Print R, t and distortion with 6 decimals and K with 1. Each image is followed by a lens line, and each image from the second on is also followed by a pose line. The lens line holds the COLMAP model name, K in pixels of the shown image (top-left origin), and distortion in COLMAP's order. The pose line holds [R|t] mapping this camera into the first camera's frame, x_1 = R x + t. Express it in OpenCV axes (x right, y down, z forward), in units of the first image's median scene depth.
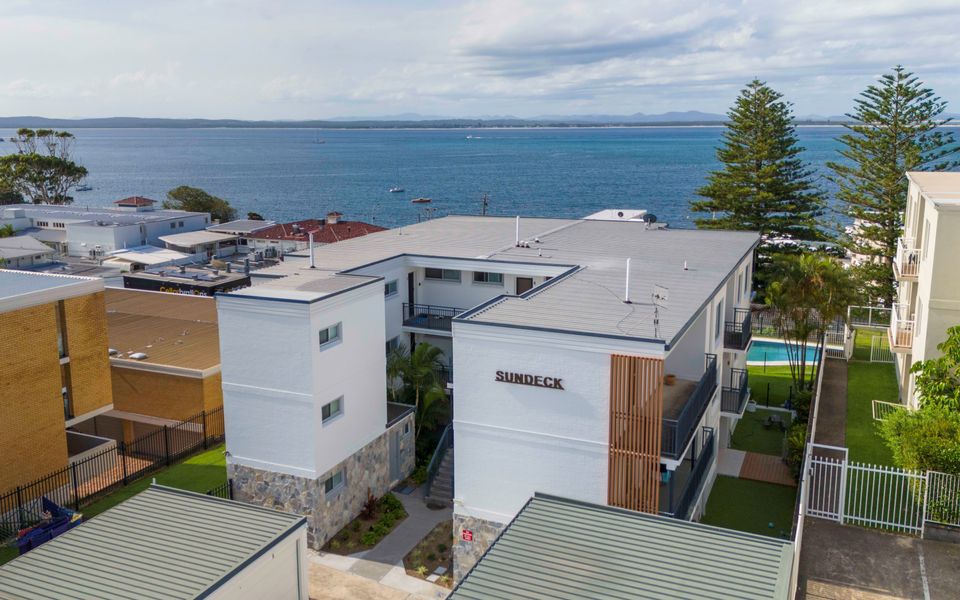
lens RADIAL K [[848.4, 0, 479.9], [0, 848.4, 296.6], [0, 0, 1]] dist [0.083924, -0.069774]
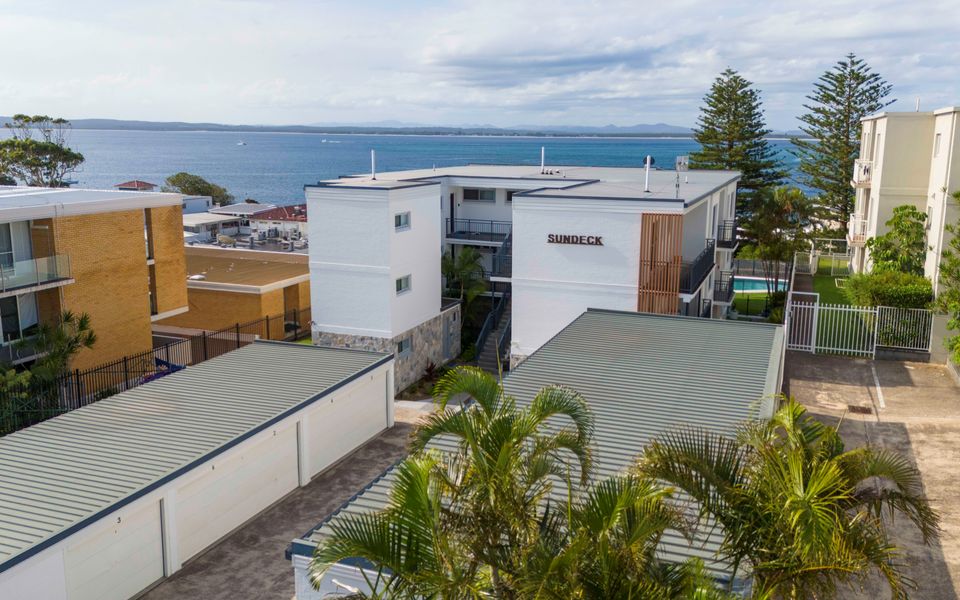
lens RADIAL K [[848.4, 0, 512.7], [0, 848.4, 318.4], [0, 0, 1]] dist [0.083924, -0.069774]
pose [[0.996725, 0.000262, 0.080866, -0.085020], [0.000368, 0.999970, -0.007775, 0.140182], [-0.080866, 0.007780, 0.996695, -0.154551]]
